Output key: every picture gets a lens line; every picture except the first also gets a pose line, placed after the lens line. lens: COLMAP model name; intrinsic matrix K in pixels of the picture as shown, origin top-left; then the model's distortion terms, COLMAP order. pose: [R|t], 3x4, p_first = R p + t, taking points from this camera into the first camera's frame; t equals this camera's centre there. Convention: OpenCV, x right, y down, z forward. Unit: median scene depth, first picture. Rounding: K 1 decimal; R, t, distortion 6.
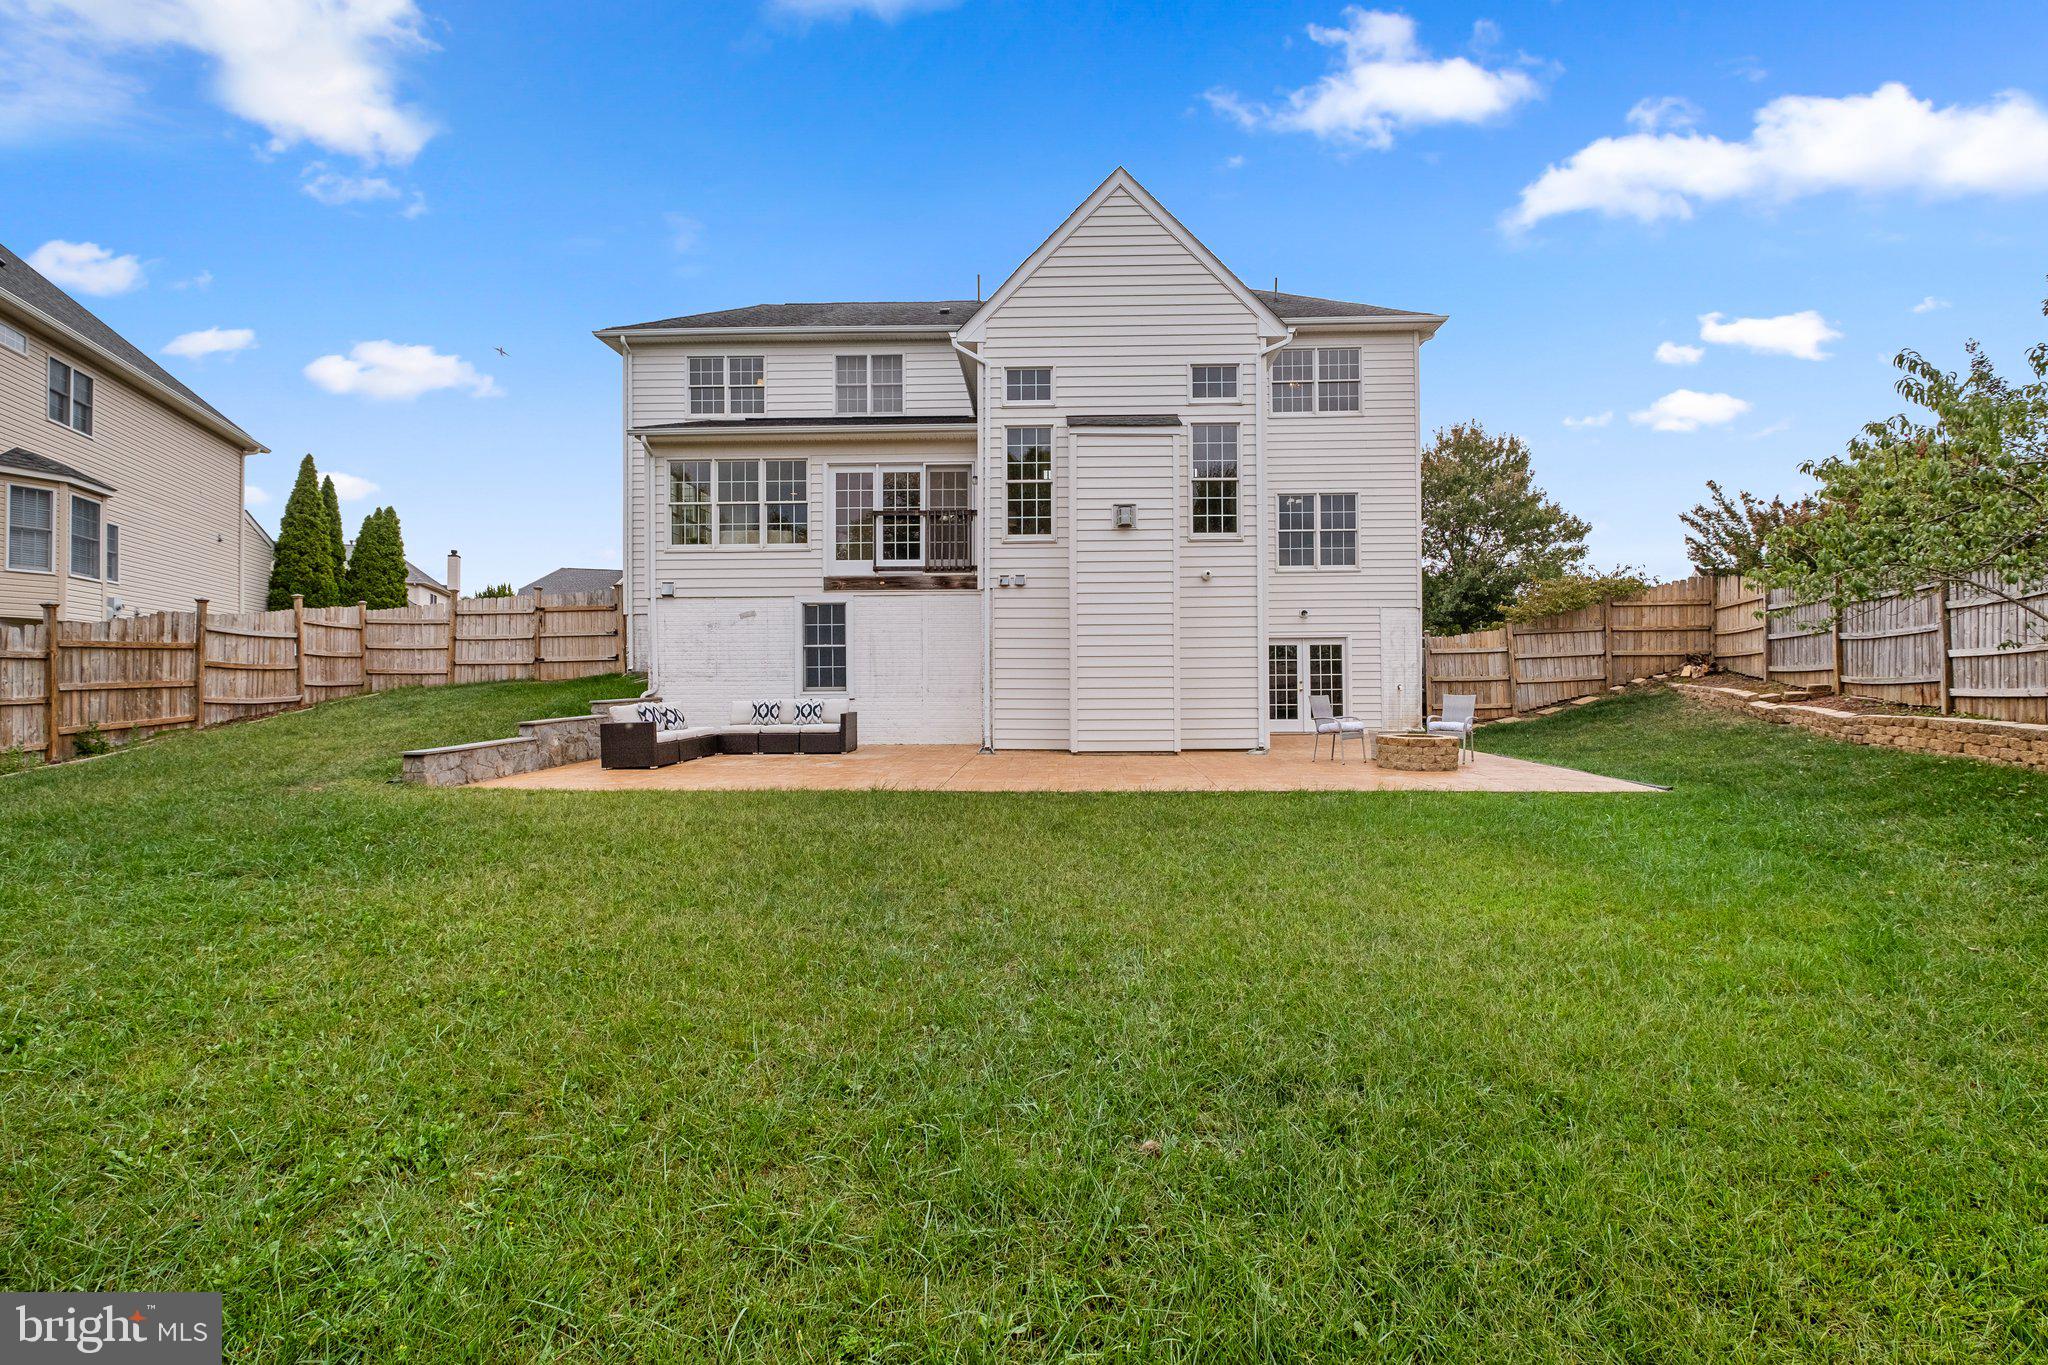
lens RADIAL K [[886.9, 0, 1044.2], [0, 886.9, 680.7], [0, 0, 1]] dist [0.001178, -0.003808]
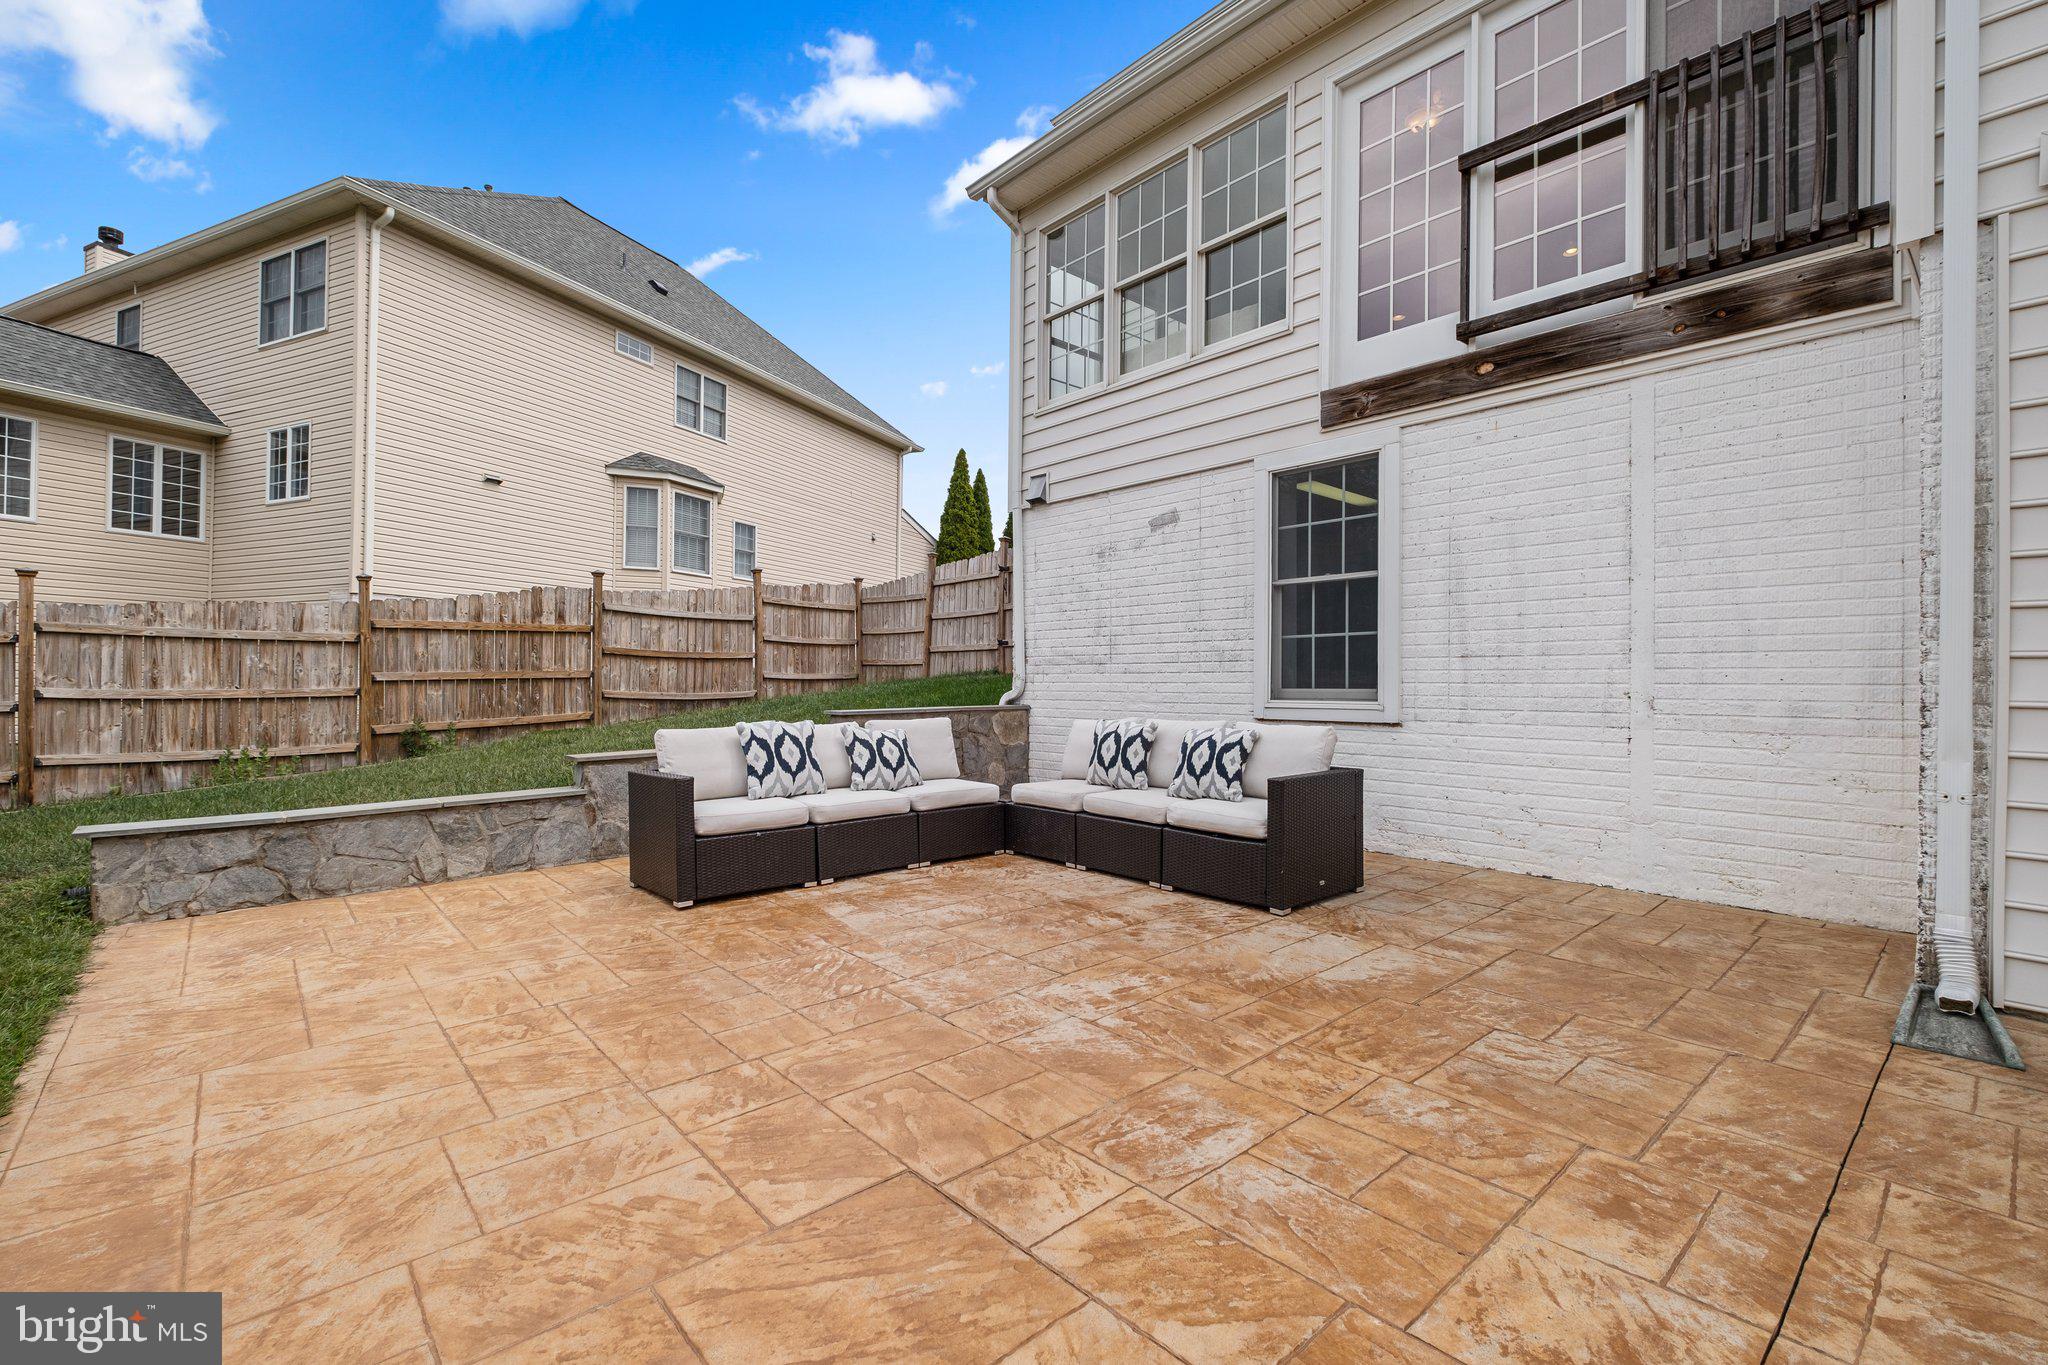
lens RADIAL K [[898.9, 0, 1044.1], [0, 898.9, 687.9], [0, 0, 1]] dist [0.001416, -0.003989]
pose [[0.691992, 0.011984, -0.721806, -0.056291], [-0.006512, 0.999925, 0.010358, 0.003596], [0.721876, -0.002468, 0.692018, 0.652648]]
